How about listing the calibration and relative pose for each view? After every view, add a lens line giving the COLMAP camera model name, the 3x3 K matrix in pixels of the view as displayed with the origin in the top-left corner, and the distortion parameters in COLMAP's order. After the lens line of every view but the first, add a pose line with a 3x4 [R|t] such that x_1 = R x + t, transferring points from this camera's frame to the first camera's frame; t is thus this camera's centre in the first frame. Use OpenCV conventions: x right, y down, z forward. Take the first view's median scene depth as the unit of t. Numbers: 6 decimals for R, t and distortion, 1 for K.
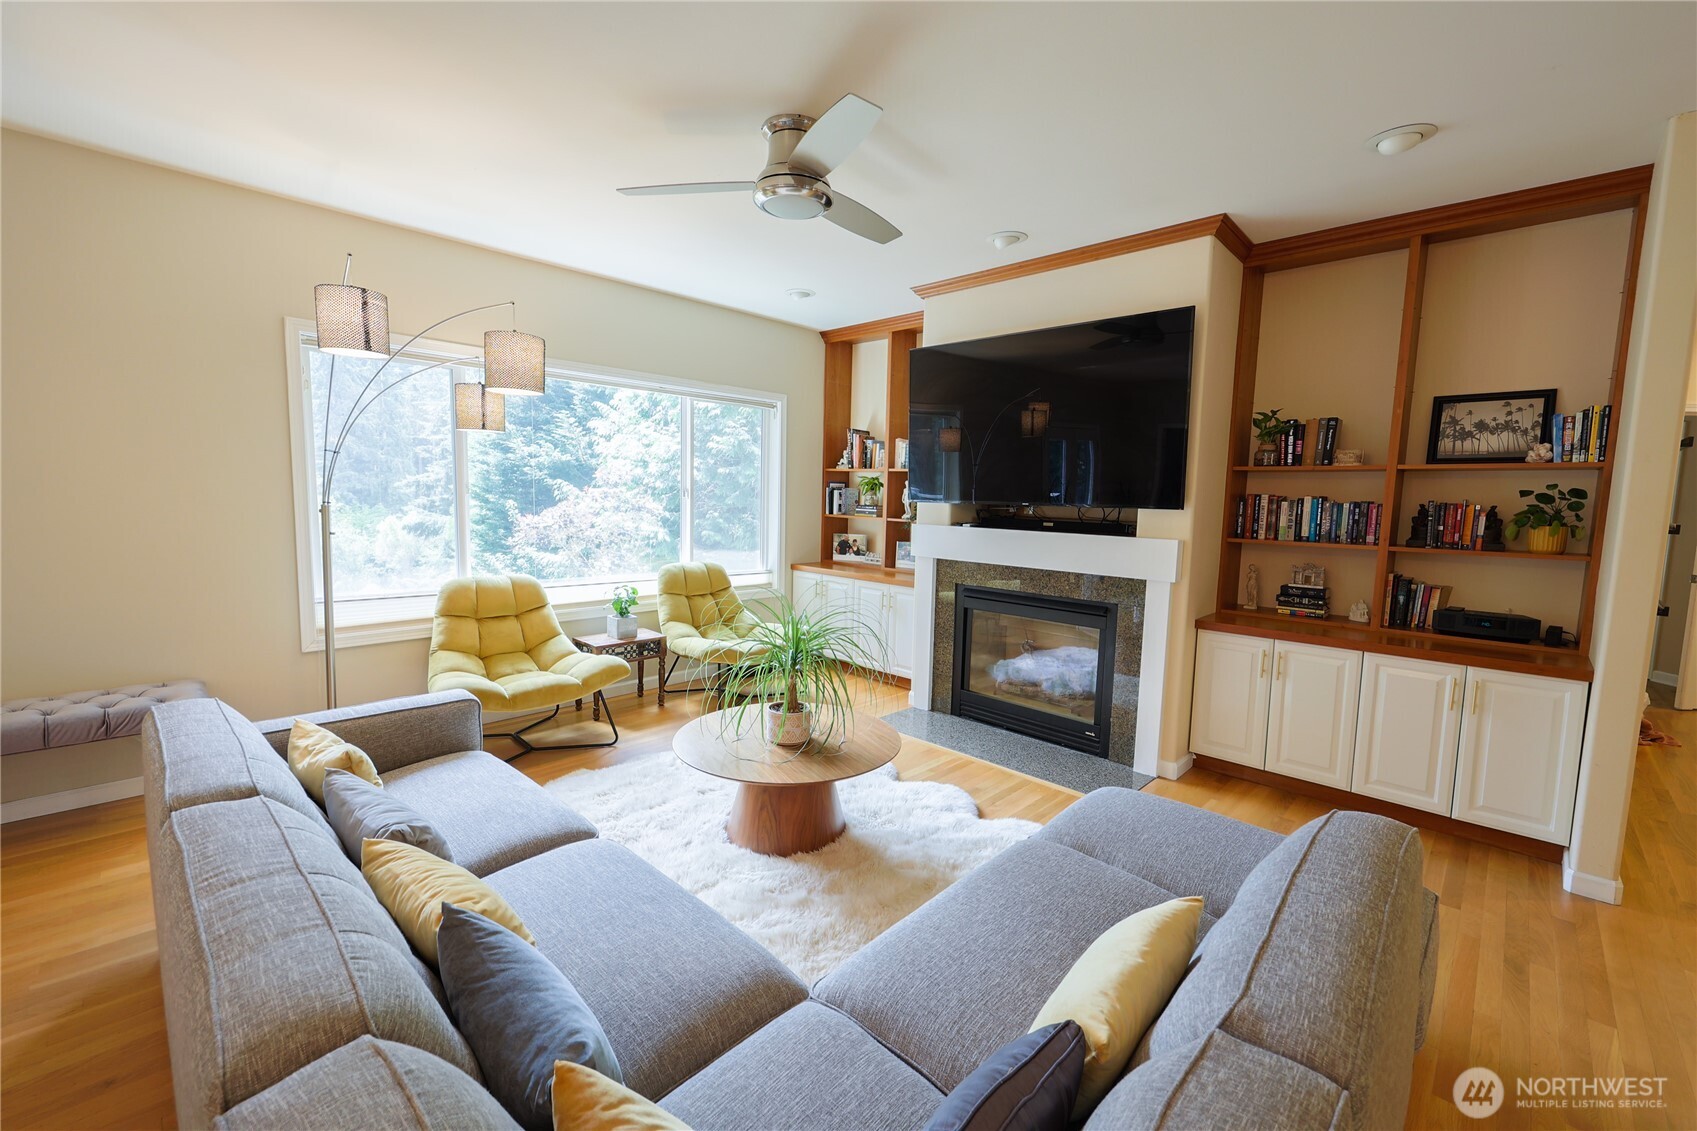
lens RADIAL K [[695.7, 0, 848.5], [0, 695.7, 565.5], [0, 0, 1]] dist [0.000019, -0.000143]
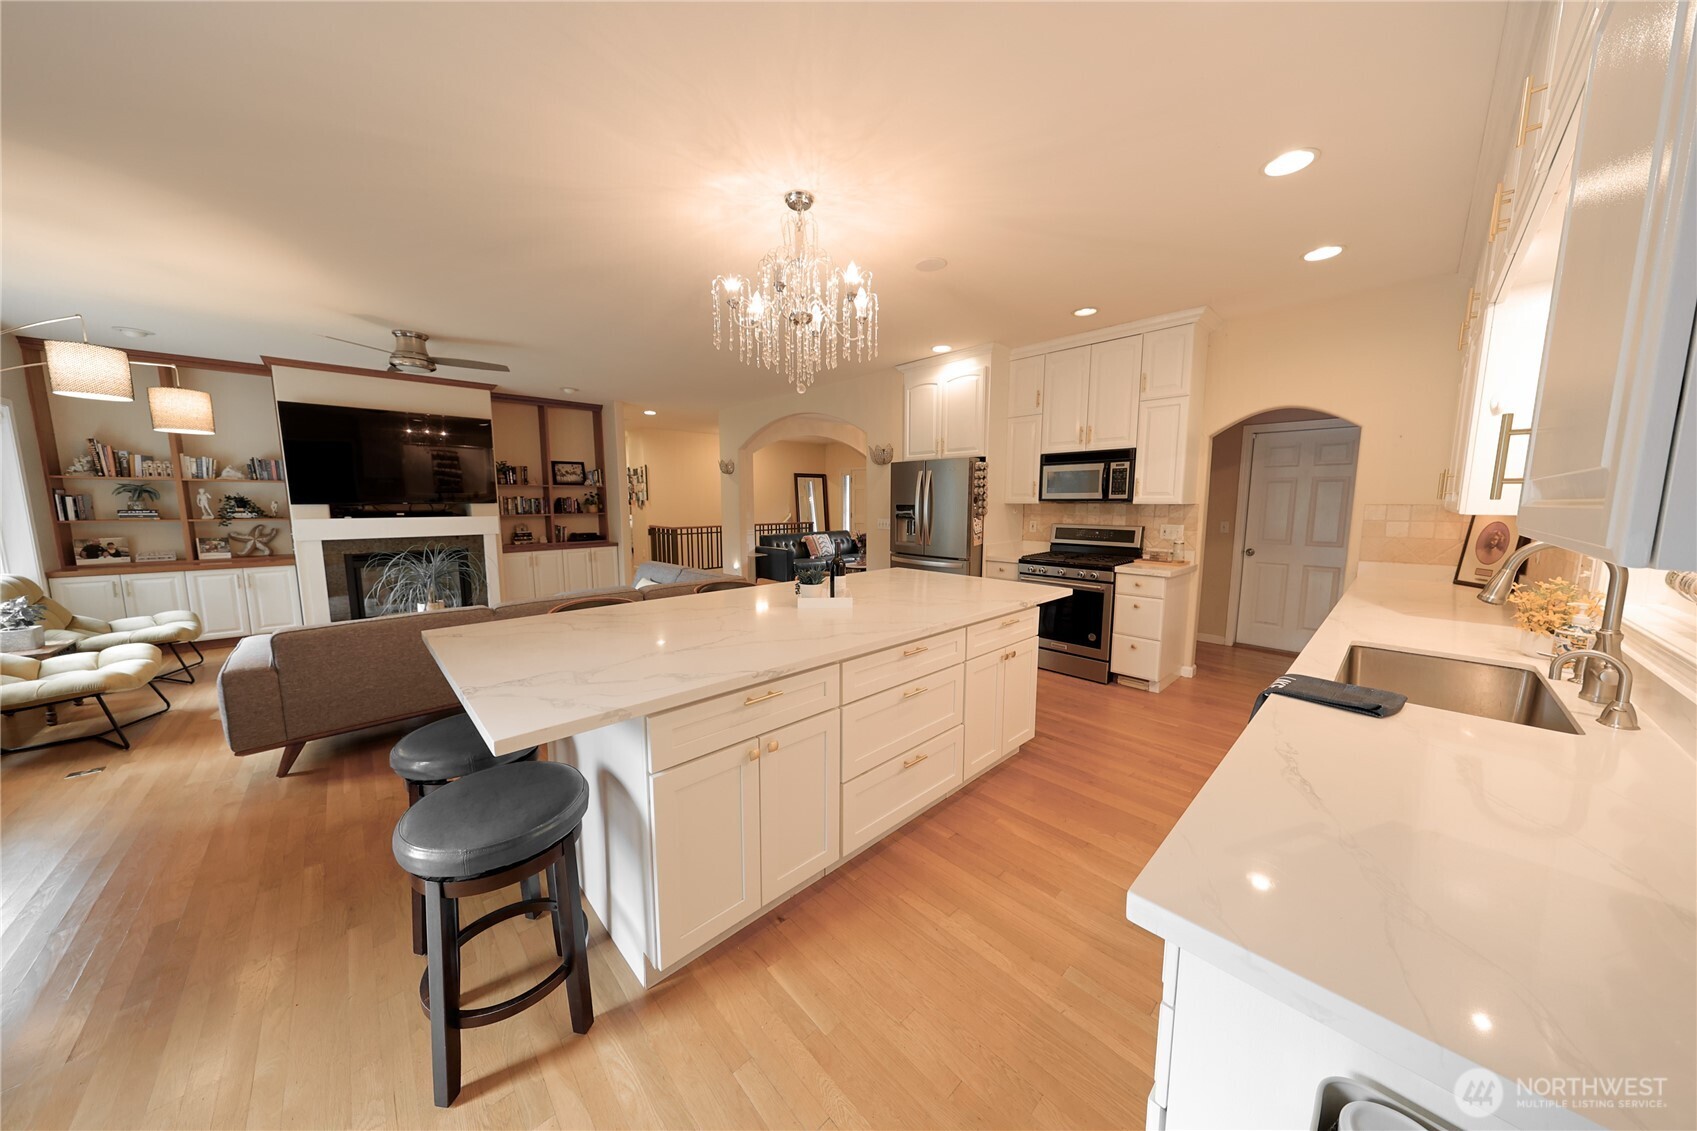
lens RADIAL K [[523.8, 0, 848.4], [0, 523.8, 561.5], [0, 0, 1]] dist [-0.000625, -0.000046]
pose [[0.049046, -0.142647, 0.988558, -1.175440], [0.102506, 0.985241, 0.137083, -0.003958], [-0.993523, 0.094610, 0.062945, -0.286044]]
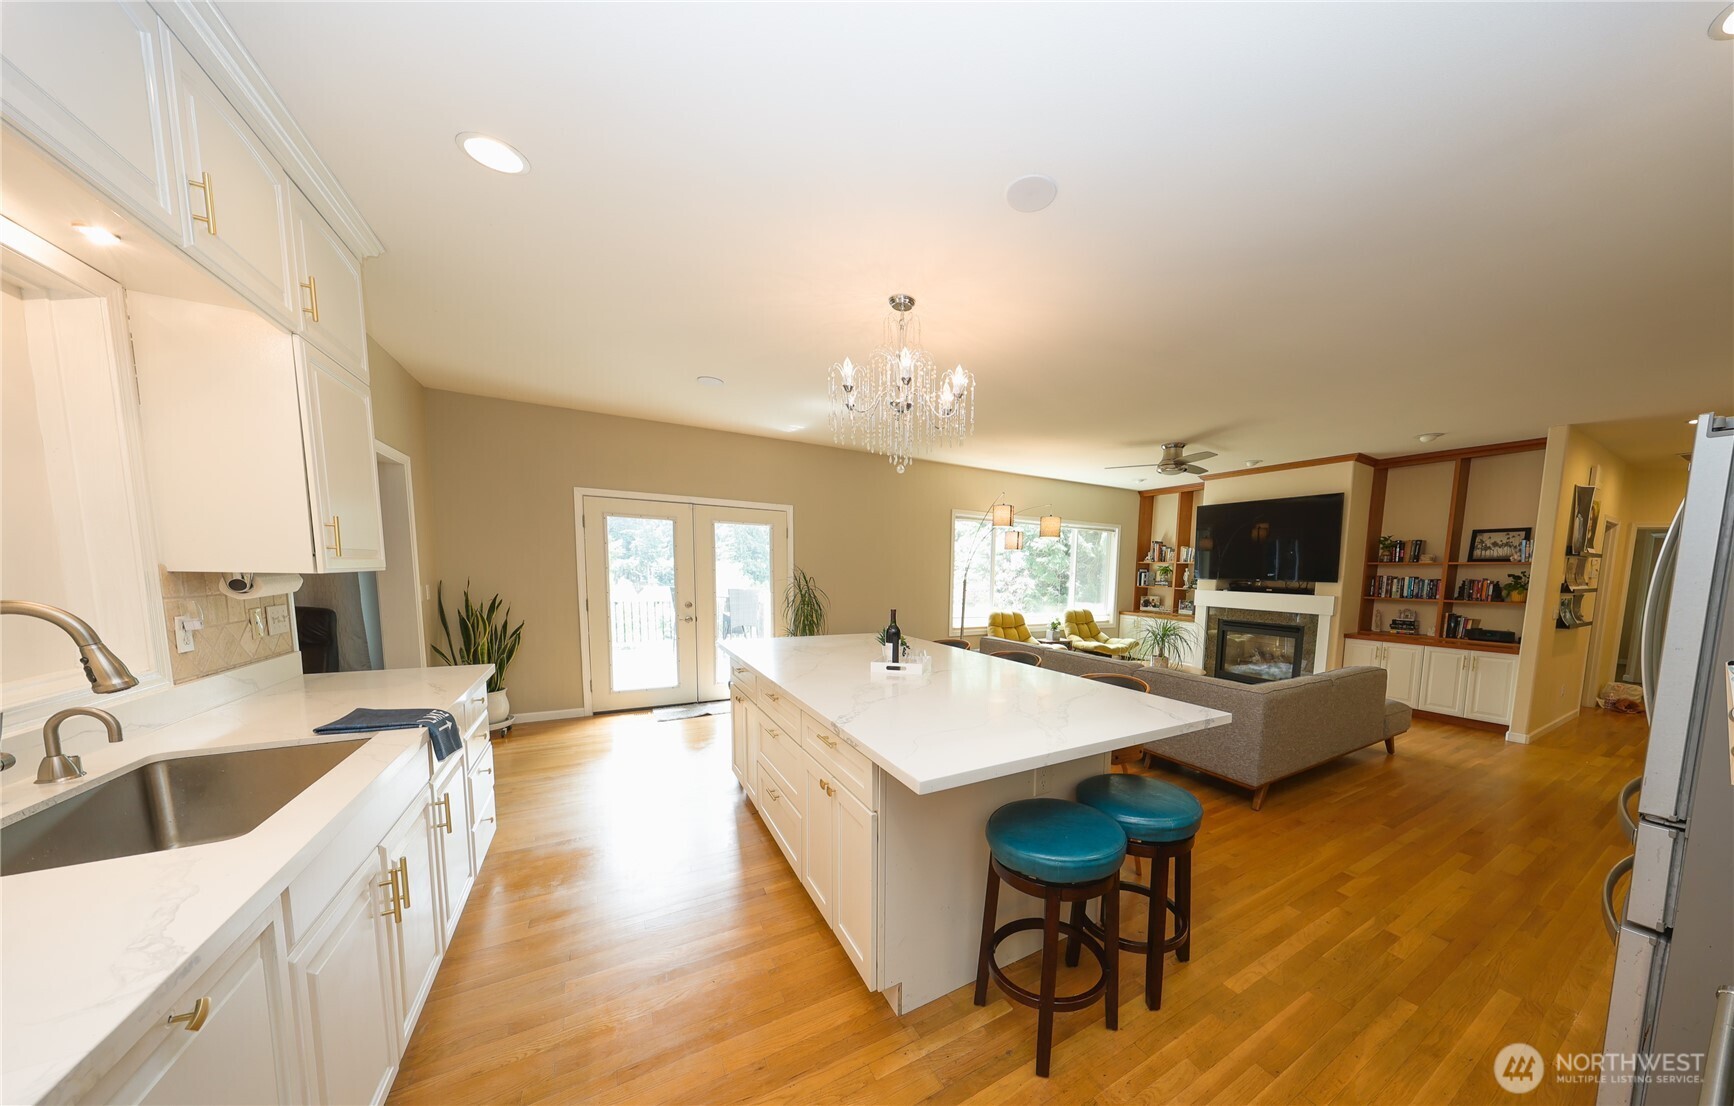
lens RADIAL K [[541.2, 0, 948.0], [0, 541.2, 625.8], [0, 0, 1]] dist [-0.000645, -0.000030]
pose [[0.970506, 0.021414, -0.240124, -0.282671], [-0.022718, 0.999738, -0.002664, 0.082718], [0.240004, 0.008040, 0.970739, -0.896380]]
